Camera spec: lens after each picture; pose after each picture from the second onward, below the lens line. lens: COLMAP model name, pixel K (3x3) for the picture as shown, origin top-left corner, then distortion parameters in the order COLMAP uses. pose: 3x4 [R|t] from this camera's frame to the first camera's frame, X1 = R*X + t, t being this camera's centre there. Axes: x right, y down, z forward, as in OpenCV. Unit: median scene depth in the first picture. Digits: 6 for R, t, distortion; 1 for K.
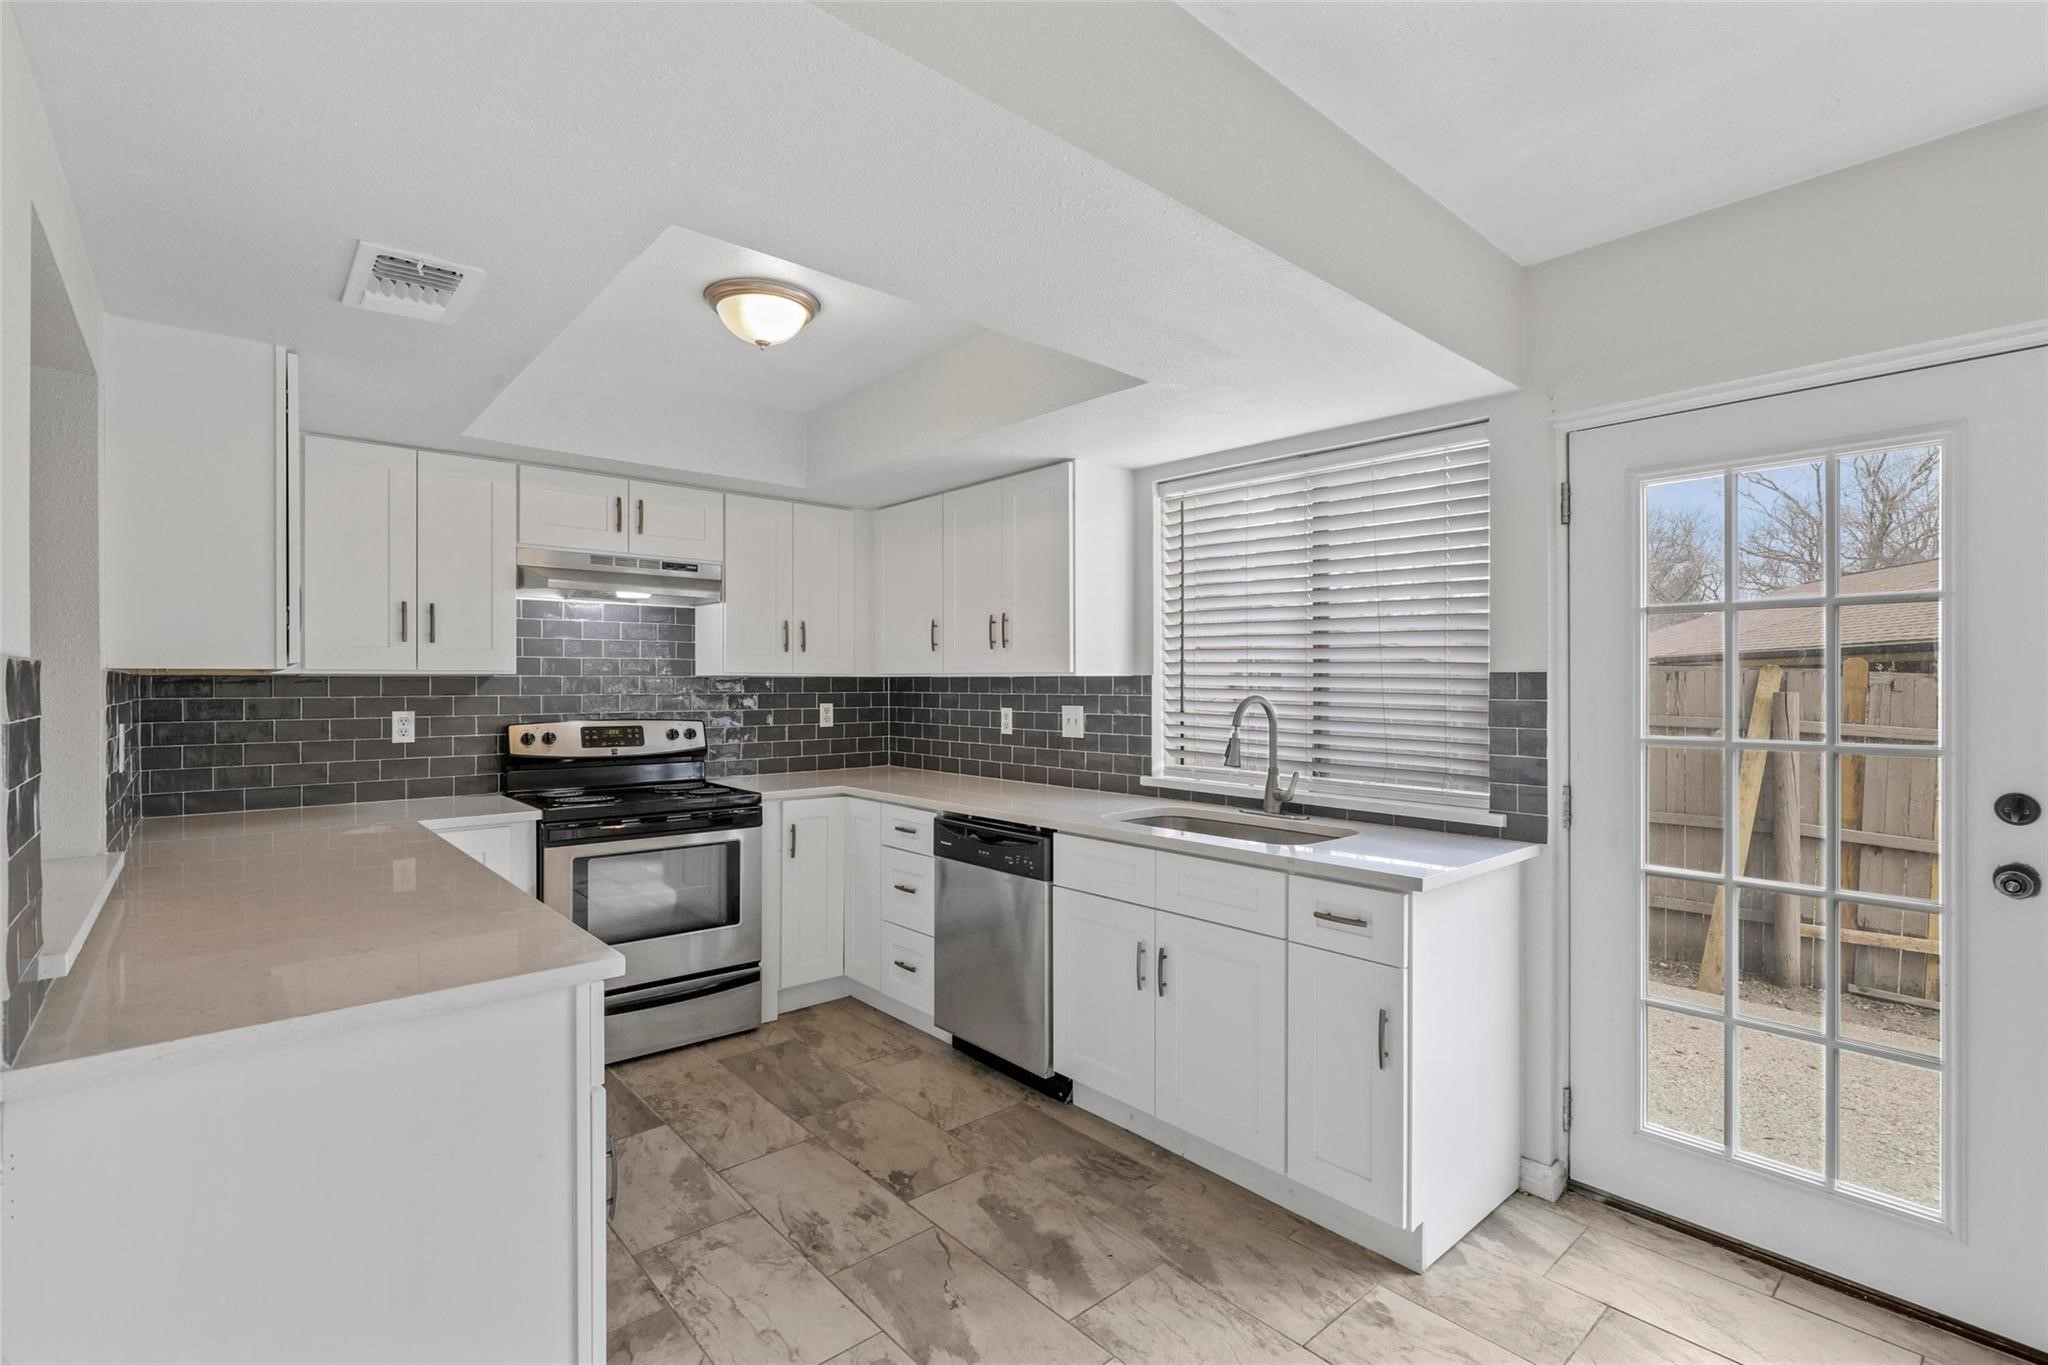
lens RADIAL K [[941.6, 0, 1030.3], [0, 941.6, 681.8], [0, 0, 1]] dist [-0.001262, -0.000141]
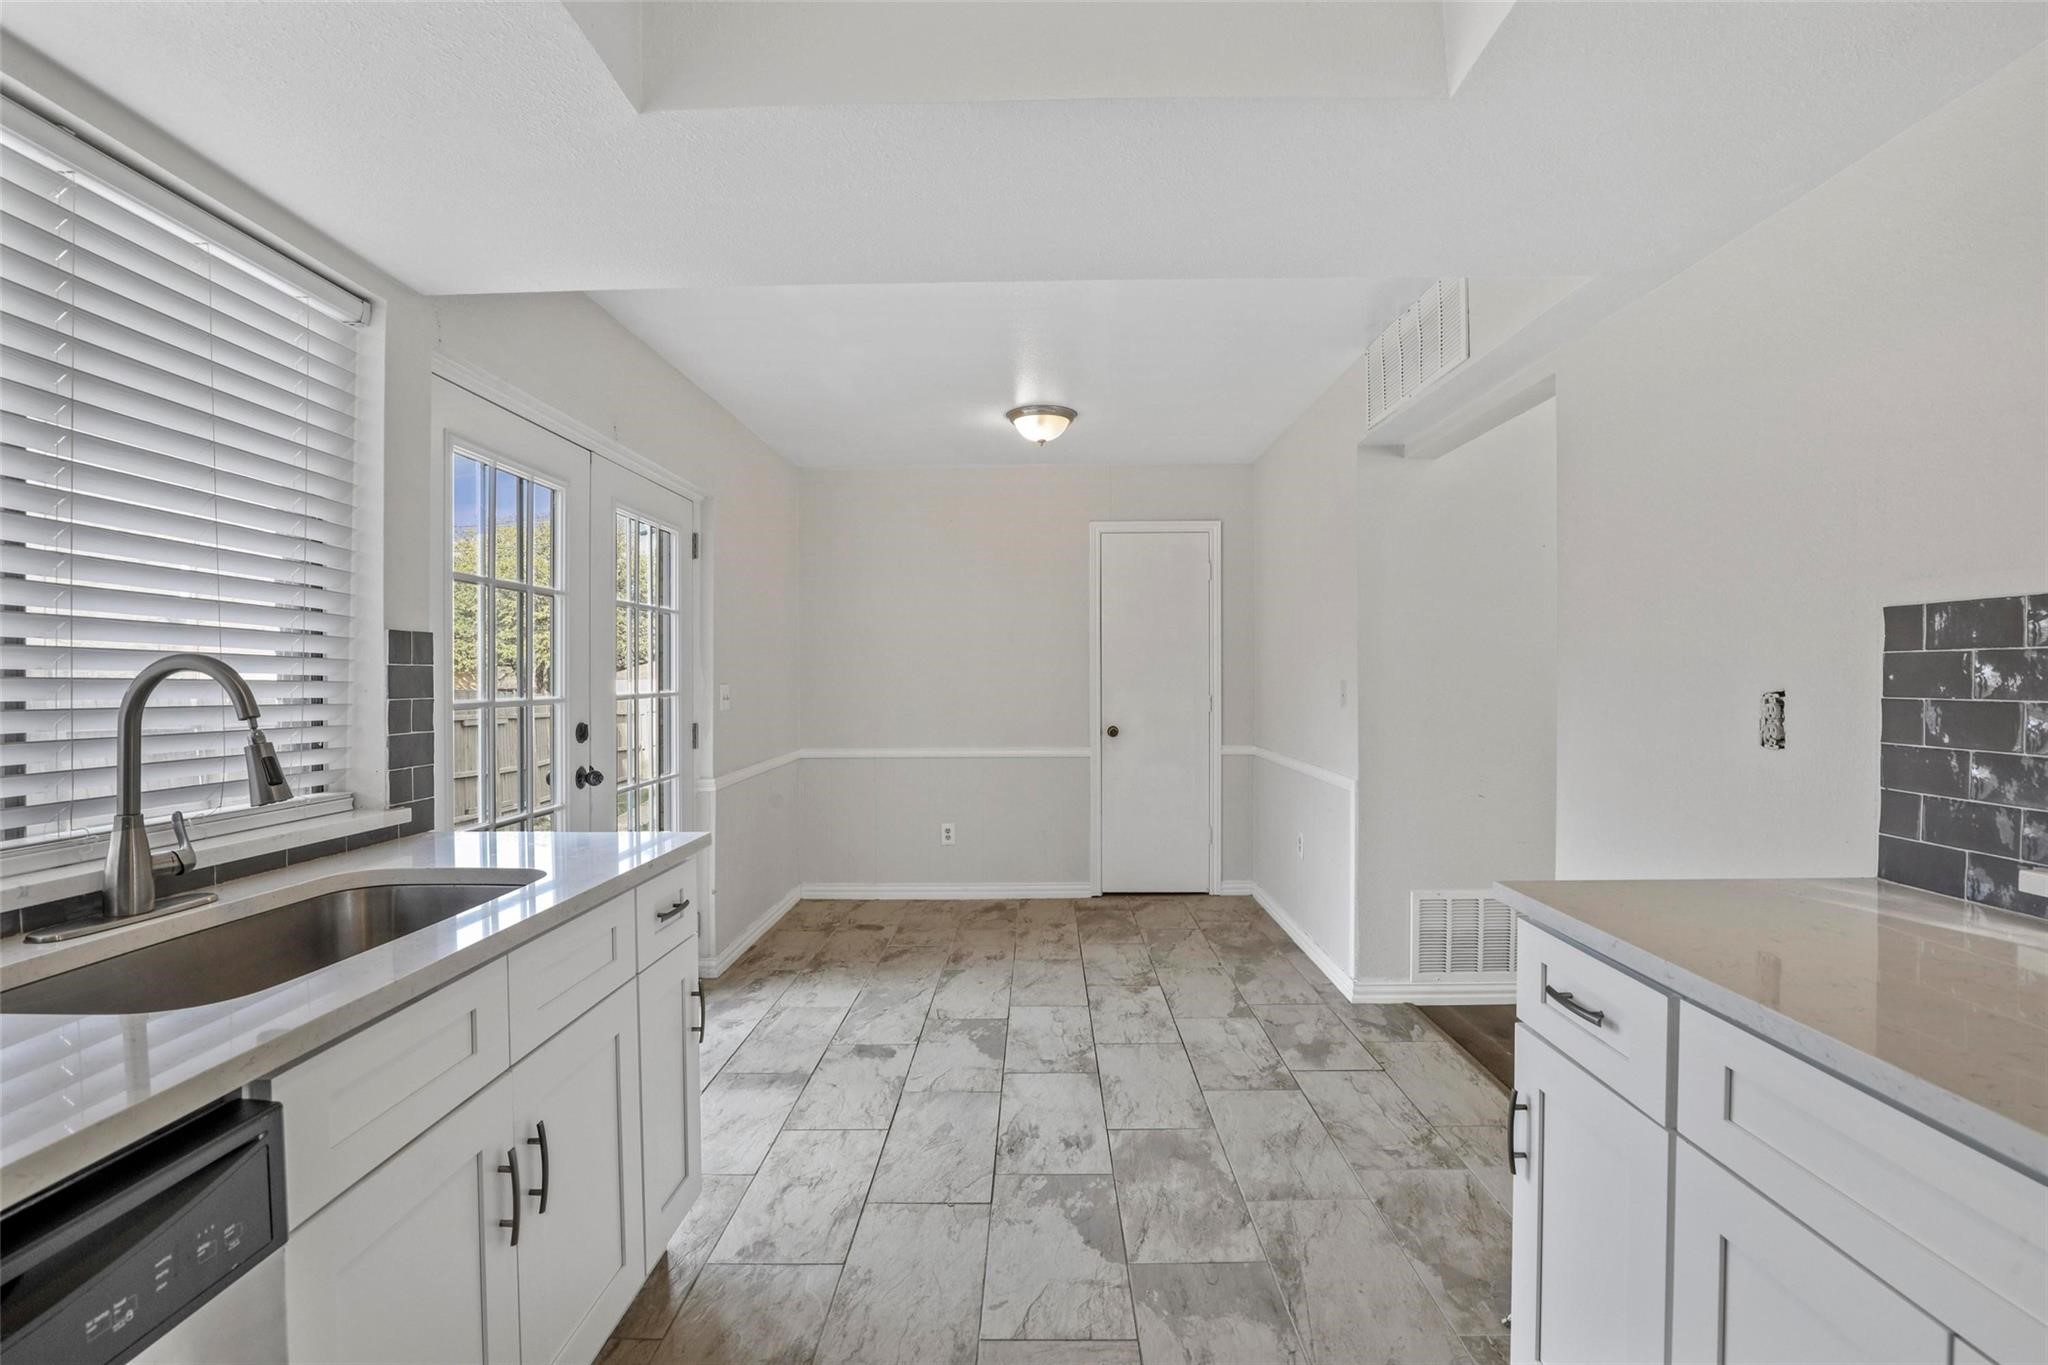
lens RADIAL K [[941.6, 0, 1030.3], [0, 941.6, 681.8], [0, 0, 1]] dist [-0.001262, -0.000141]
pose [[-0.738815, 0.000763, 0.673908, -0.340420], [0.004733, 0.999981, 0.004056, 0.025750], [-0.673892, 0.006186, -0.738804, 0.955966]]
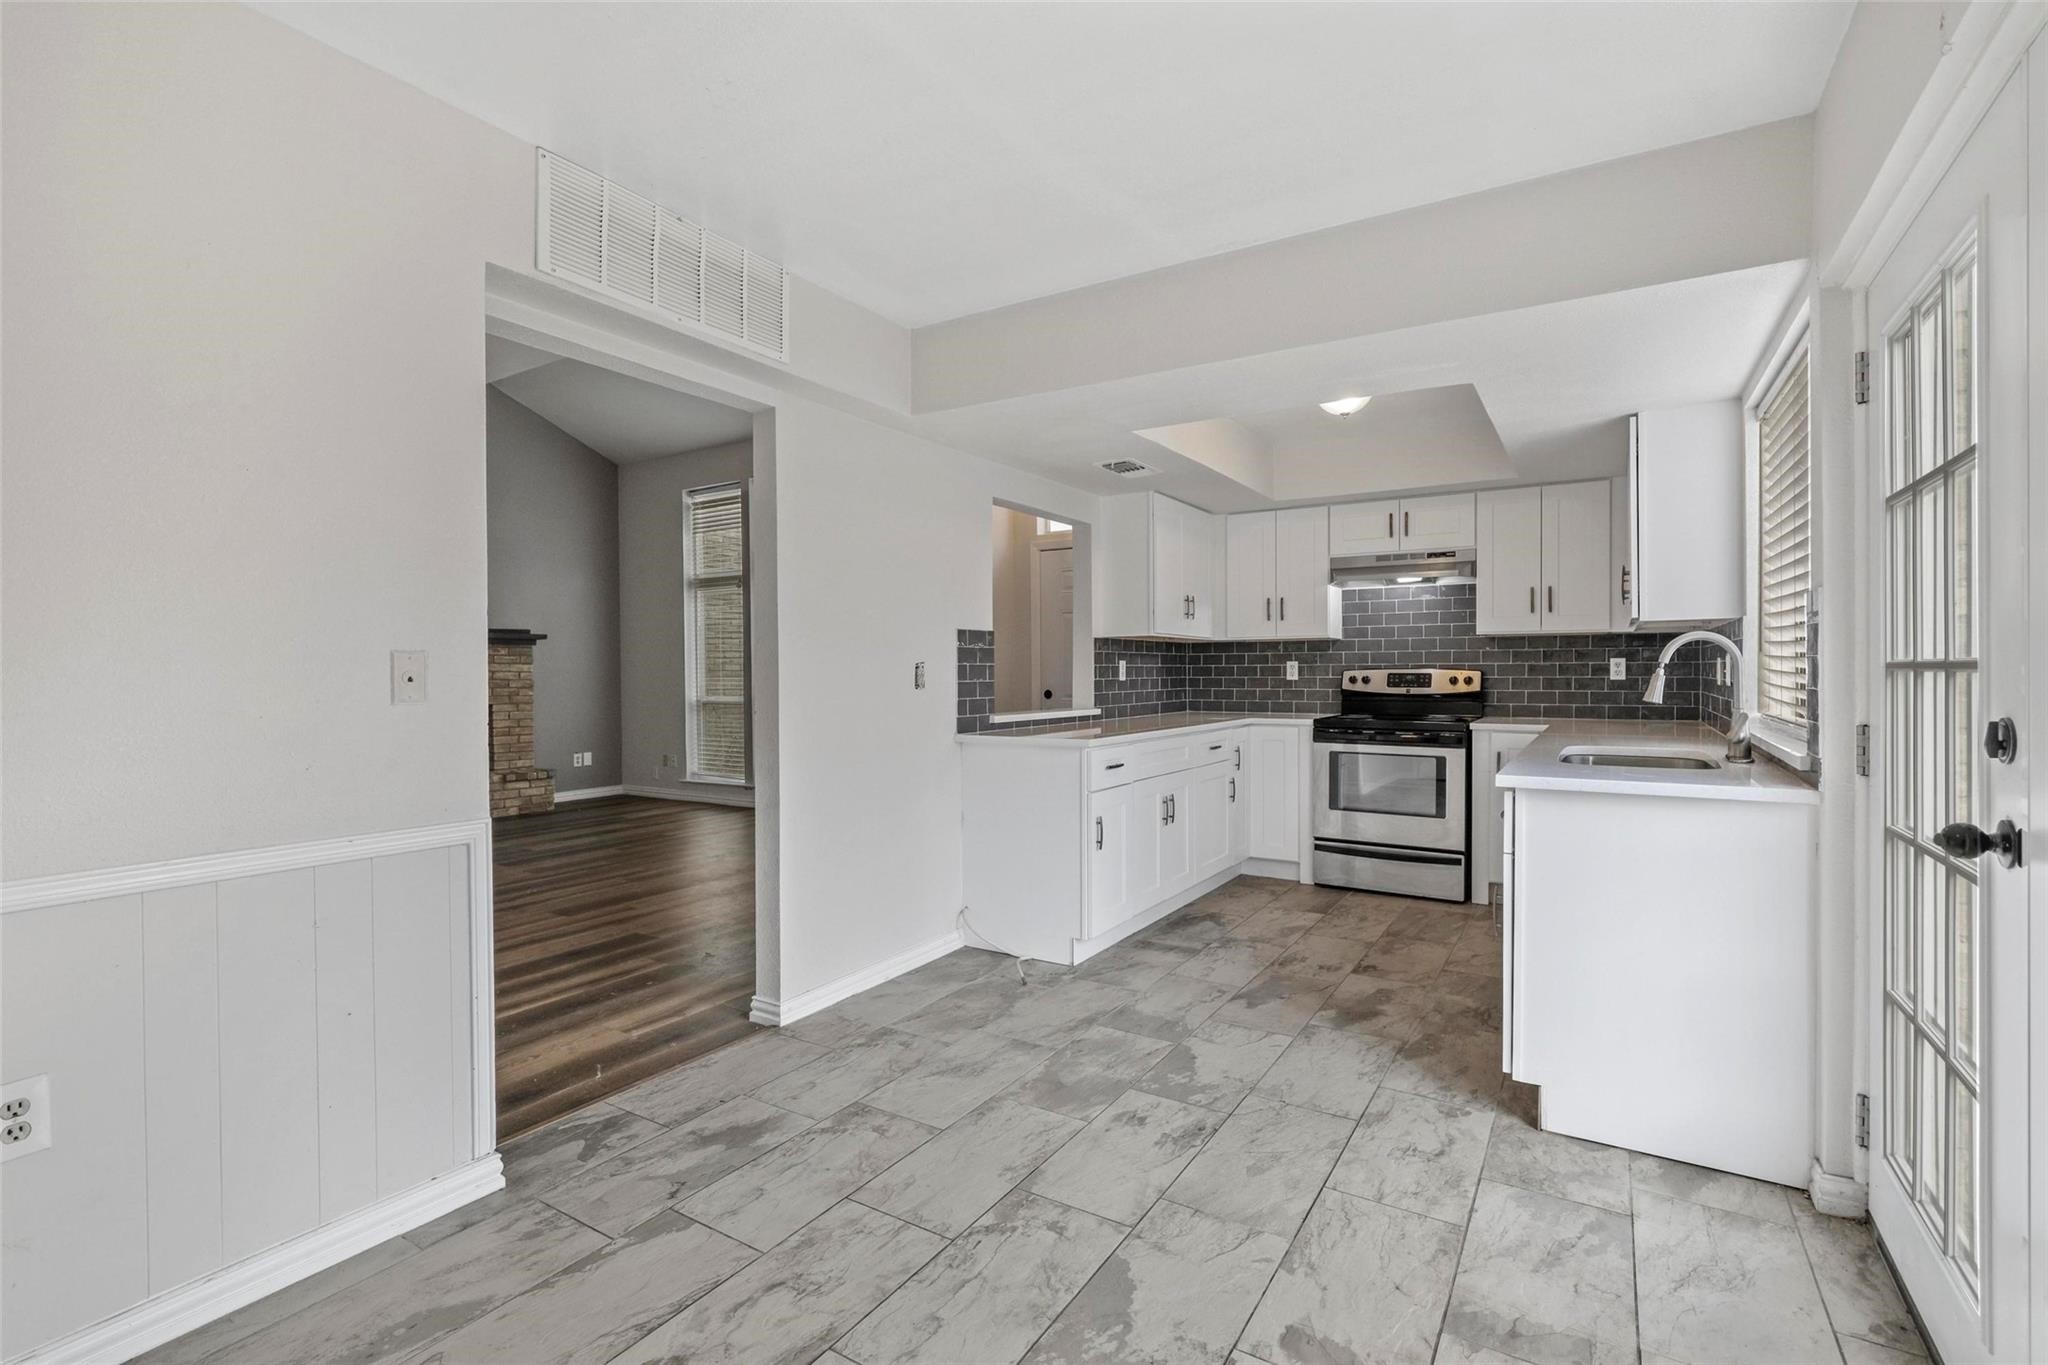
lens RADIAL K [[941.6, 0, 1030.3], [0, 941.6, 681.8], [0, 0, 1]] dist [-0.001262, -0.000141]
pose [[0.284067, 0.011163, -0.958739, 0.869486], [0.005653, 0.999895, 0.013317, 0.044119], [0.958788, -0.009203, 0.283975, 0.058677]]
